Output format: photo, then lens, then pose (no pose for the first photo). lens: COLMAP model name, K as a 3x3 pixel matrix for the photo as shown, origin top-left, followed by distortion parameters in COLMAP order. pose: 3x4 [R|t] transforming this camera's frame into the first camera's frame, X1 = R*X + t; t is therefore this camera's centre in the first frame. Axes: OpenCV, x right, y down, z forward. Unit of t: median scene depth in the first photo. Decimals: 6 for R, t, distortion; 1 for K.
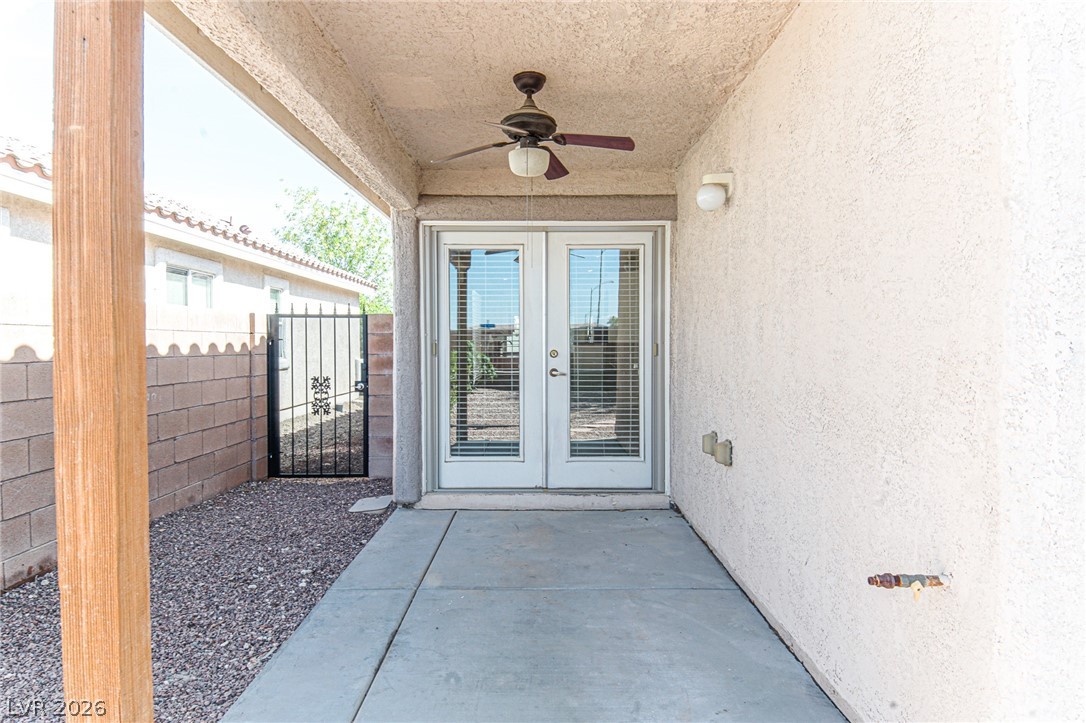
lens RADIAL K [[647.9, 0, 538.3], [0, 647.9, 358.3], [0, 0, 1]] dist [0.096707, -0.117777]
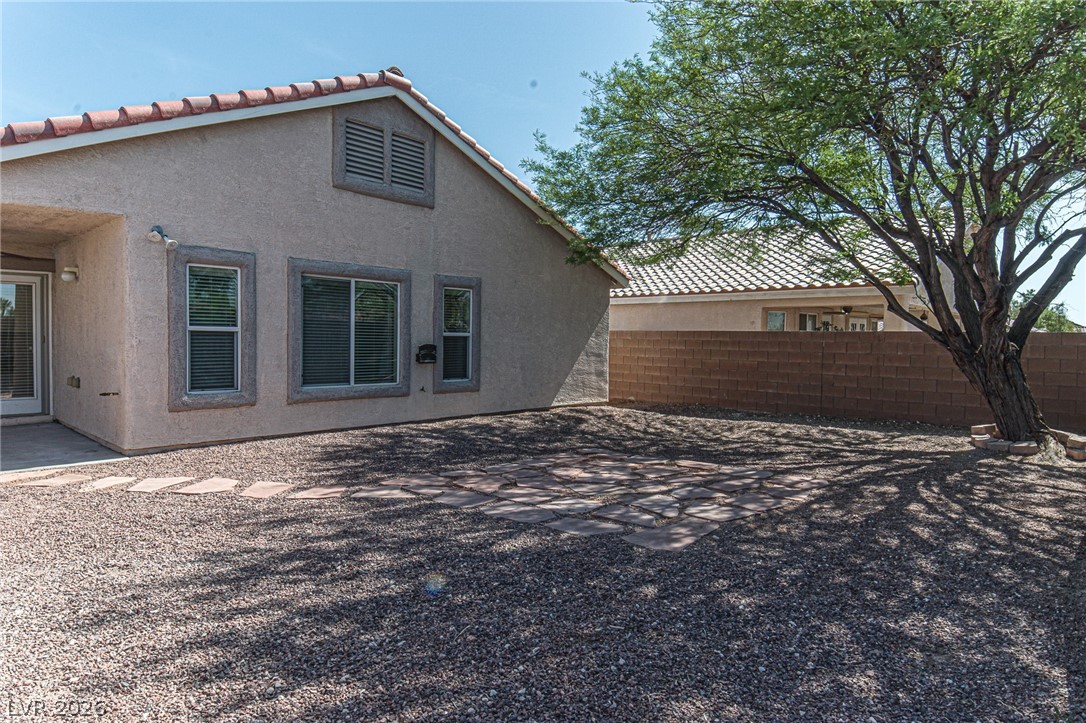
lens RADIAL K [[647.9, 0, 538.3], [0, 647.9, 358.3], [0, 0, 1]] dist [0.096707, -0.117777]
pose [[0.688156, -0.013630, 0.725435, -0.225576], [0.000664, 0.999835, 0.018155, 0.008388], [-0.725562, -0.012011, 0.688052, -1.399492]]
